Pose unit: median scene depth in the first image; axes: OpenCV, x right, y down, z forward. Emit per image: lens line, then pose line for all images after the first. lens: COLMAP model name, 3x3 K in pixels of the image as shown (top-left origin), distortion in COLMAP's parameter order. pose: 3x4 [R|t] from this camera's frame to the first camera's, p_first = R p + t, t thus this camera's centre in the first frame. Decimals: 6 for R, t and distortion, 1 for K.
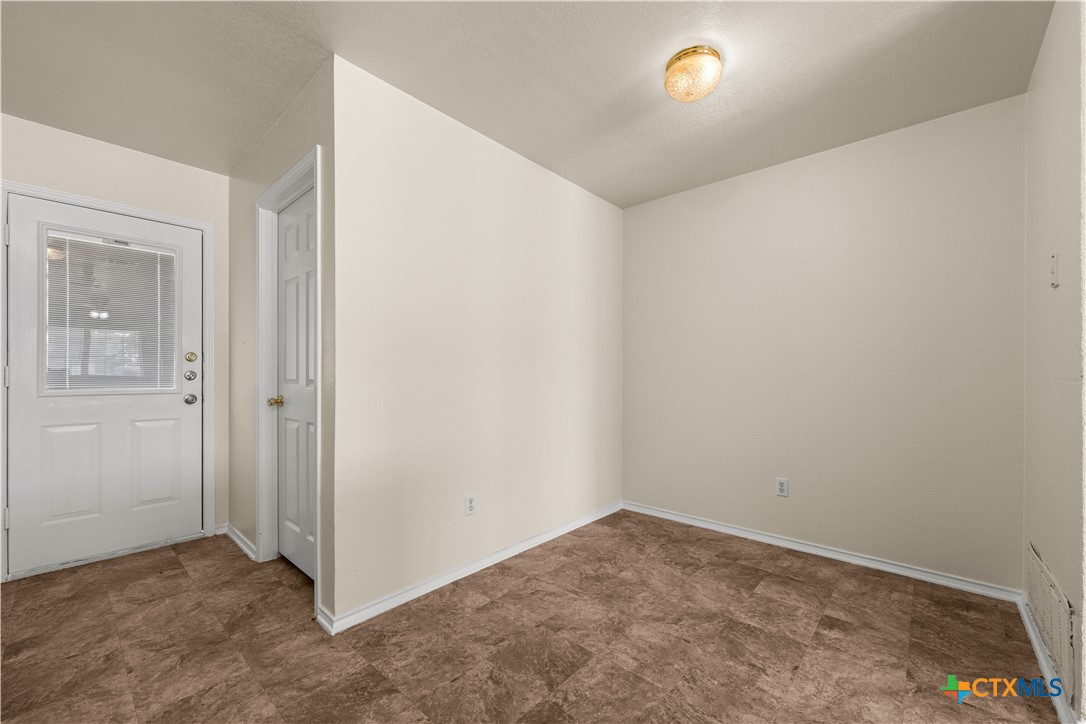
lens RADIAL K [[430.4, 0, 554.0], [0, 430.4, 375.0], [0, 0, 1]] dist [0.000597, -0.000466]
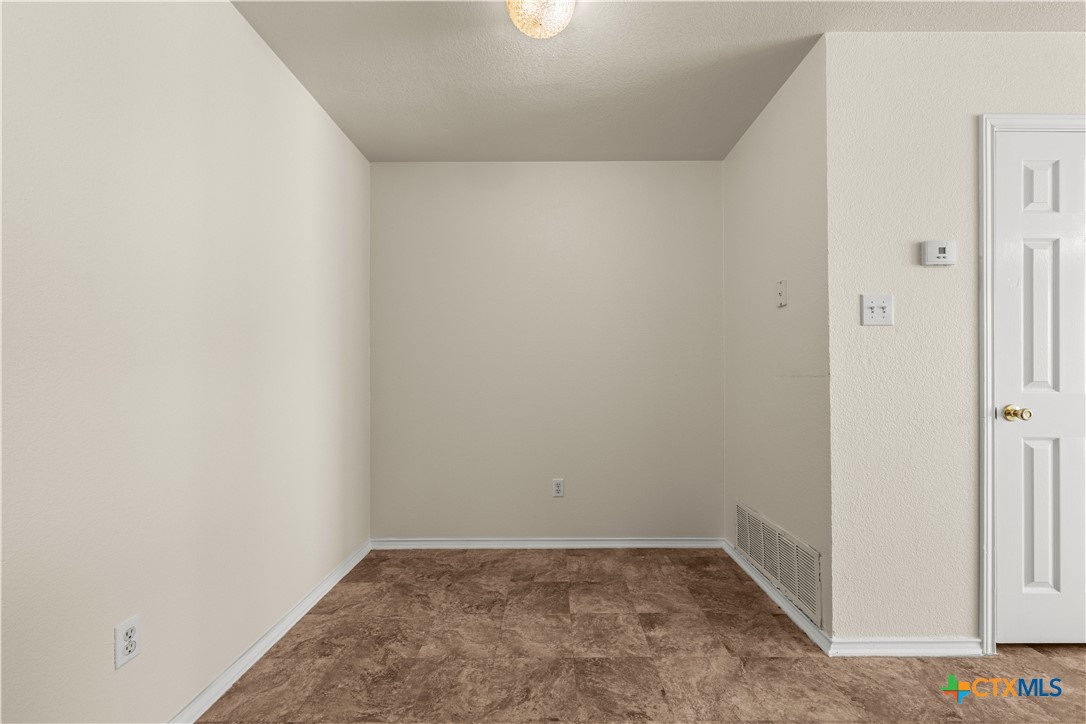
lens RADIAL K [[430.4, 0, 550.4], [0, 430.4, 369.1], [0, 0, 1]] dist [0.000597, -0.000466]
pose [[0.756576, -0.000394, 0.653906, -0.166759], [0.007372, 0.999941, -0.007927, -0.004755], [-0.653864, 0.010818, 0.756534, 0.339616]]
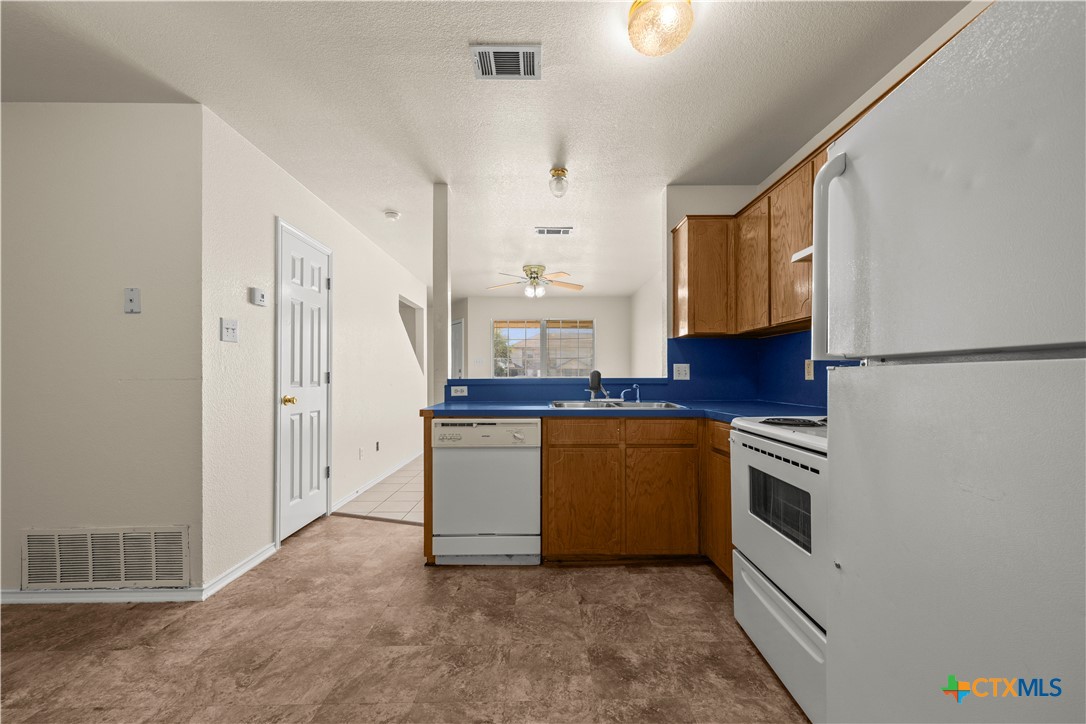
lens RADIAL K [[430.4, 0, 547.3], [0, 430.4, 373.6], [0, 0, 1]] dist [0.000597, -0.000466]
pose [[-0.670112, 0.001989, 0.742257, -0.534323], [0.001934, 0.999998, -0.000934, -0.004045], [-0.742258, 0.000810, -0.670114, 0.679574]]
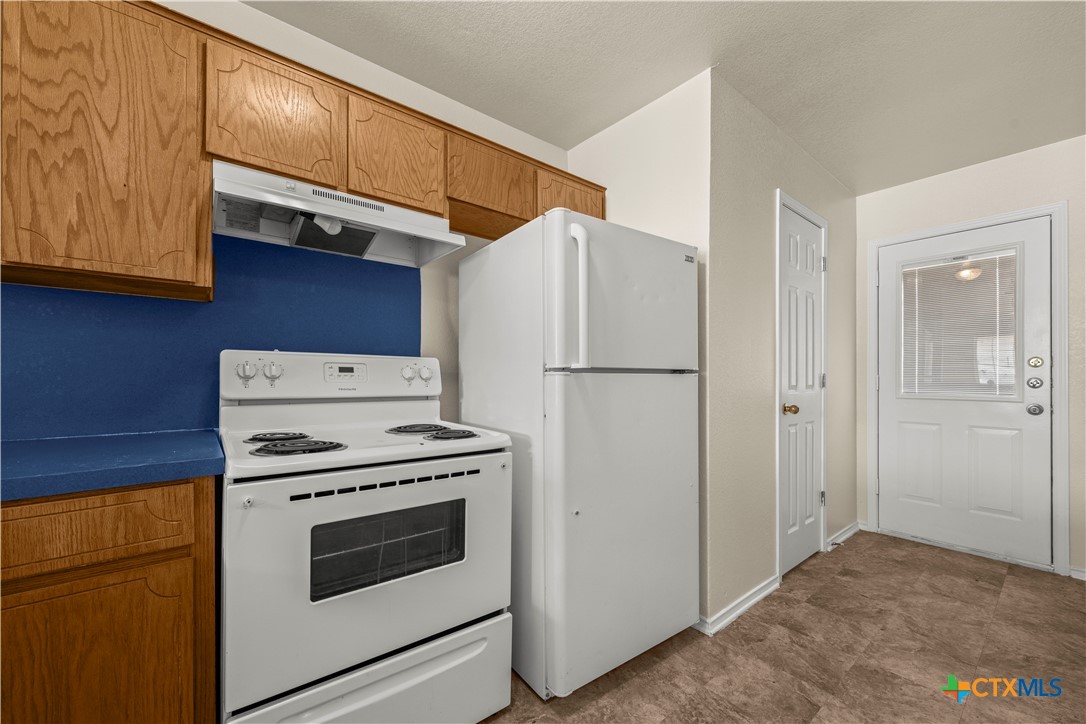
lens RADIAL K [[430.4, 0, 548.7], [0, 430.4, 376.0], [0, 0, 1]] dist [0.000597, -0.000466]
pose [[-0.160966, -0.007770, -0.986929, 0.257781], [-0.005446, 0.999961, -0.006984, -0.001459], [0.986945, 0.004250, -0.161002, 0.199487]]
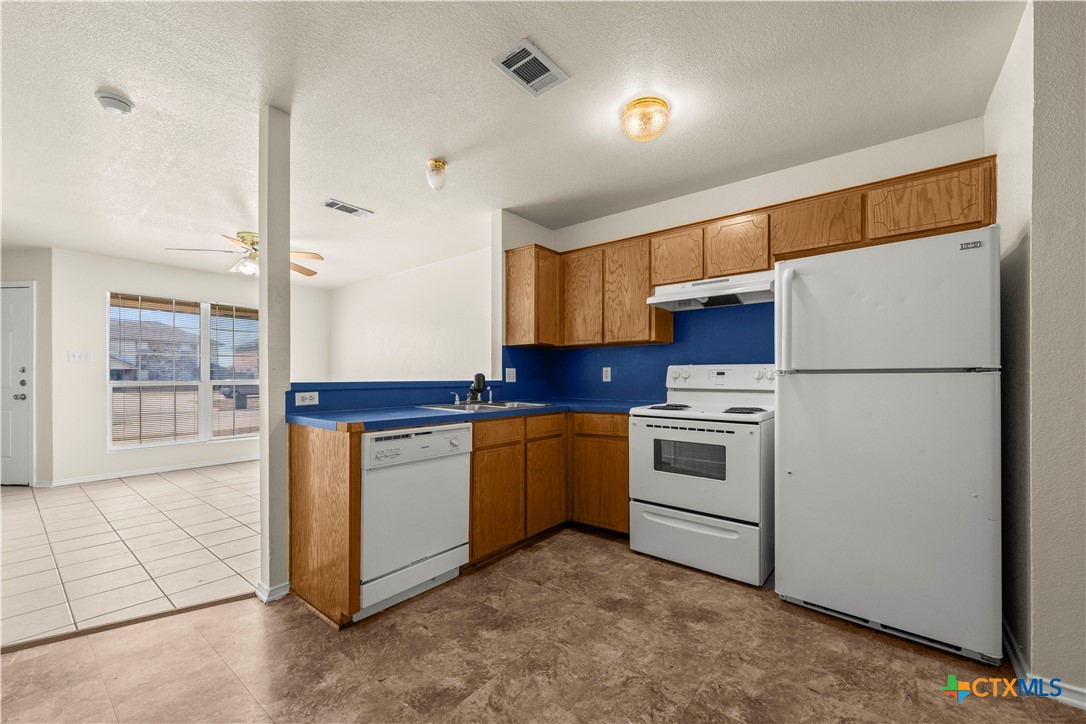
lens RADIAL K [[430.4, 0, 549.8], [0, 430.4, 378.8], [0, 0, 1]] dist [0.000597, -0.000466]
pose [[-0.998550, -0.002565, -0.053768, 0.170552], [-0.002710, 0.999993, 0.002629, -0.001934], [0.053760, 0.002770, -0.998550, 1.040439]]
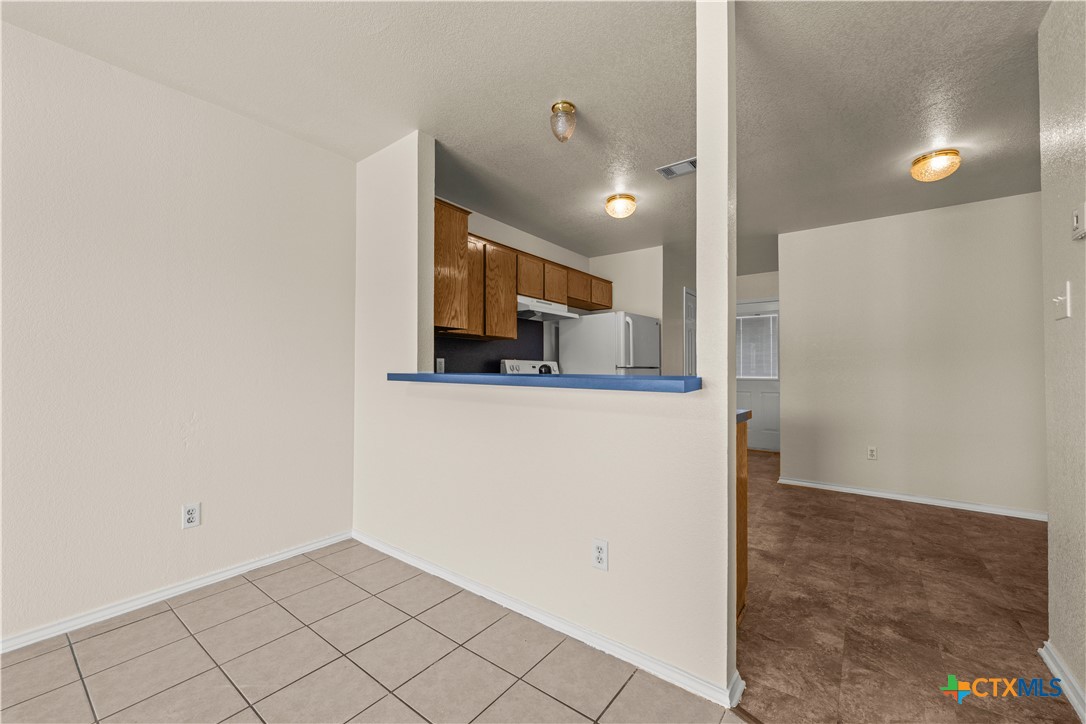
lens RADIAL K [[430.4, 0, 547.3], [0, 430.4, 362.4], [0, 0, 1]] dist [0.000597, -0.000466]
pose [[0.075144, -0.020155, -0.996969, 1.458432], [-0.004712, 0.999777, -0.020567, 0.002257], [0.997162, 0.006243, 0.075032, -0.359492]]
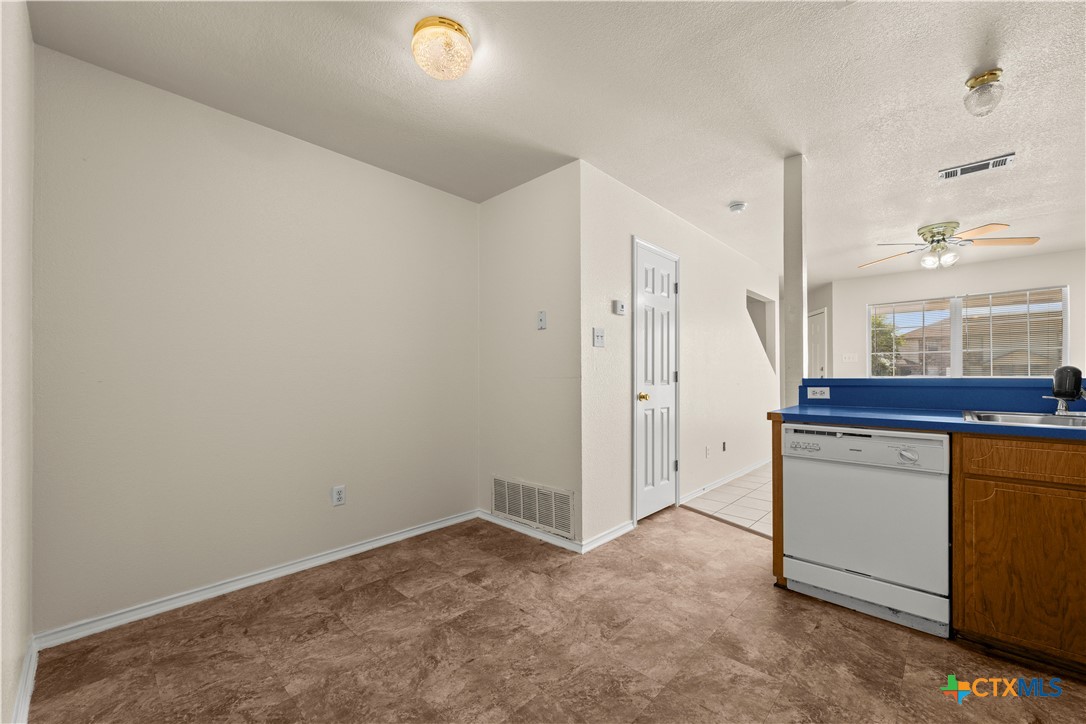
lens RADIAL K [[430.4, 0, 549.5], [0, 430.4, 373.3], [0, 0, 1]] dist [0.000597, -0.000466]
pose [[0.033771, 0.002336, 0.999427, -0.514936], [0.004808, 0.999985, -0.002500, -0.003798], [-0.999418, 0.004890, 0.033759, 0.654874]]
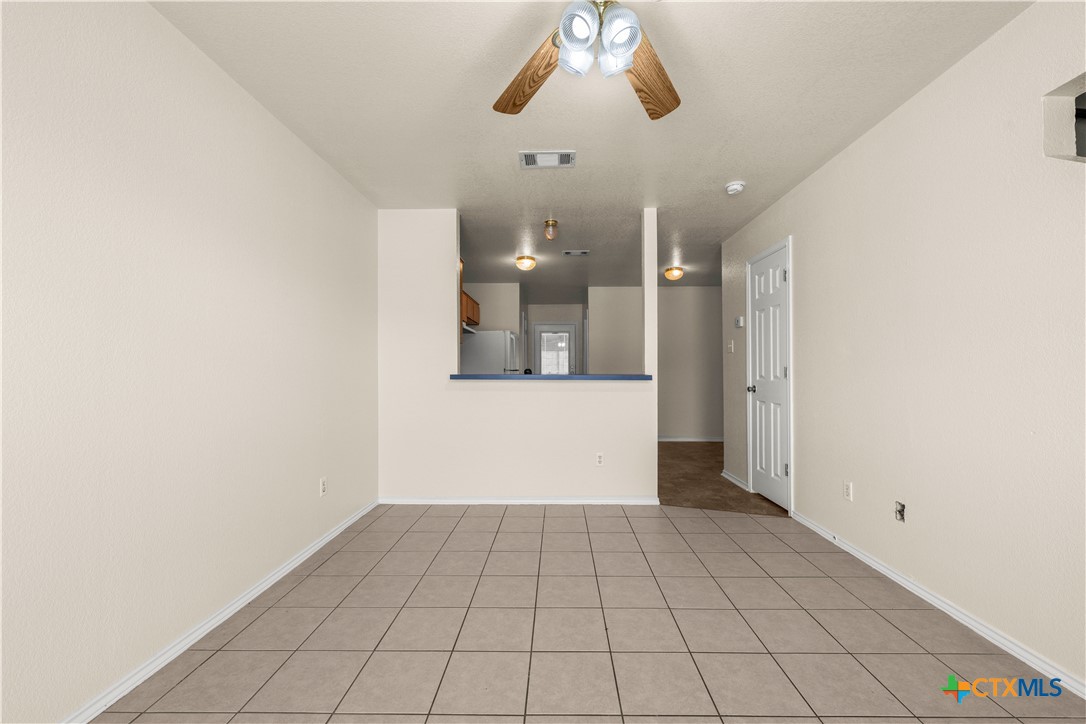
lens RADIAL K [[430.4, 0, 553.3], [0, 430.4, 366.0], [0, 0, 1]] dist [0.000597, -0.000466]
pose [[0.650205, -0.017511, -0.759557, 1.812506], [0.004377, 0.999804, -0.019303, 0.011284], [0.759746, 0.009227, 0.650154, -1.412936]]
